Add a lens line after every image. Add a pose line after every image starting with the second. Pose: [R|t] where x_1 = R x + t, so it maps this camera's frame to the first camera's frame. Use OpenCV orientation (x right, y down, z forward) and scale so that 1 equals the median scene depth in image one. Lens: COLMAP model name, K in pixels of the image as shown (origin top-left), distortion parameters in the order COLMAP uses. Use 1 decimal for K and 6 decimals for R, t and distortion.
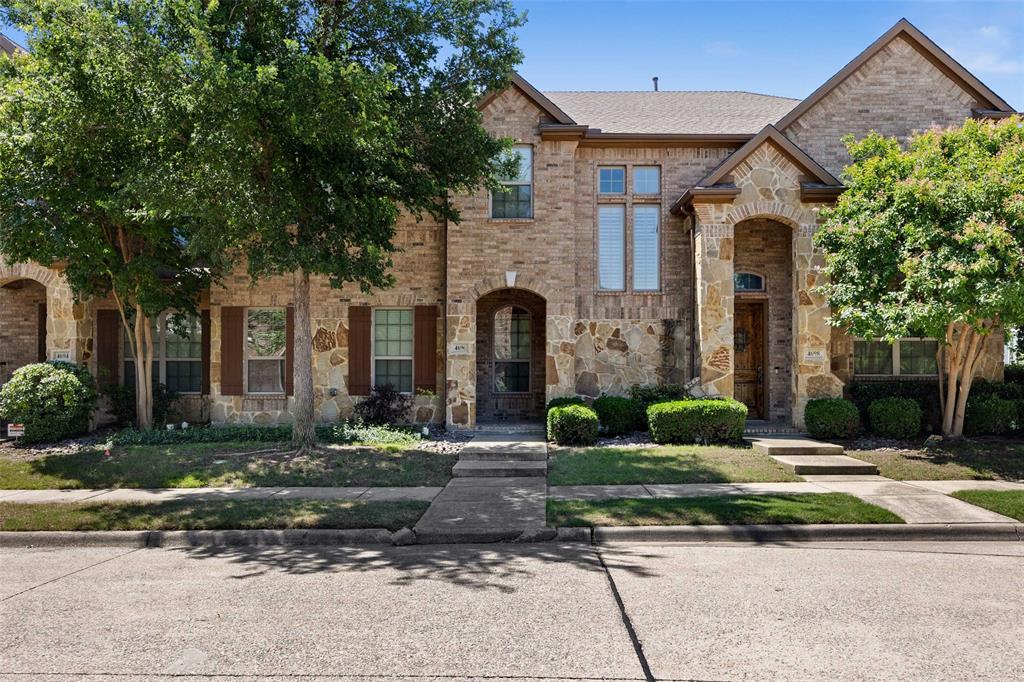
lens RADIAL K [[820.7, 0, 517.9], [0, 820.7, 338.9], [0, 0, 1]] dist [0.003487, -0.000037]
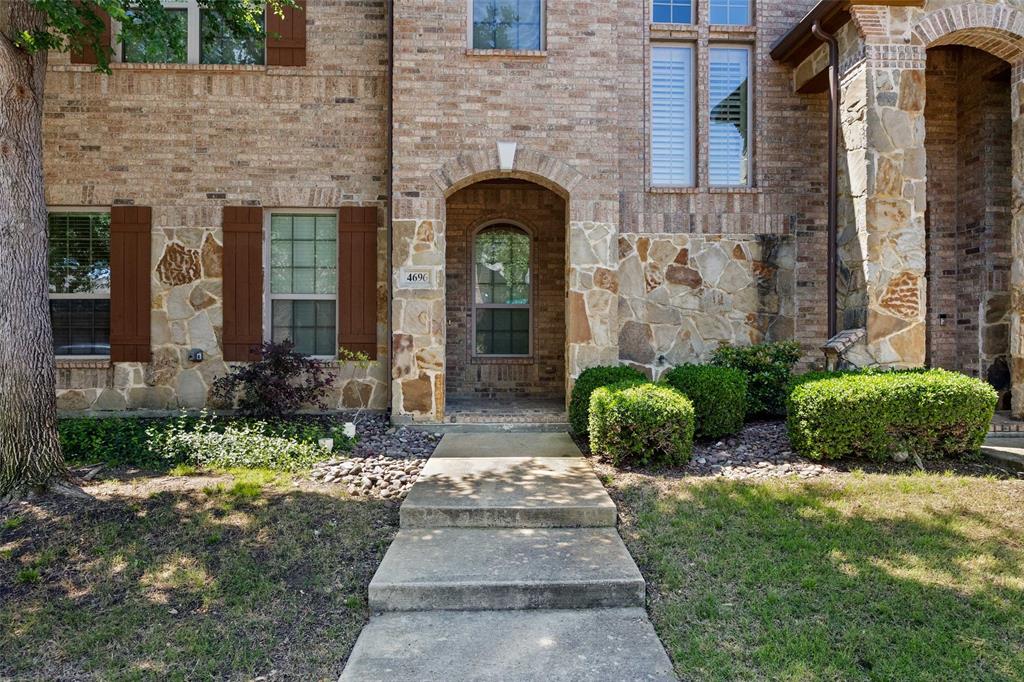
lens RADIAL K [[646.0, 0, 515.4], [0, 646.0, 348.5], [0, 0, 1]] dist [0.000381, -0.000869]
pose [[0.998804, 0.000639, 0.048899, -0.024172], [-0.003613, 0.998146, 0.060762, 0.031856], [-0.048769, -0.060866, 0.996954, 0.543796]]
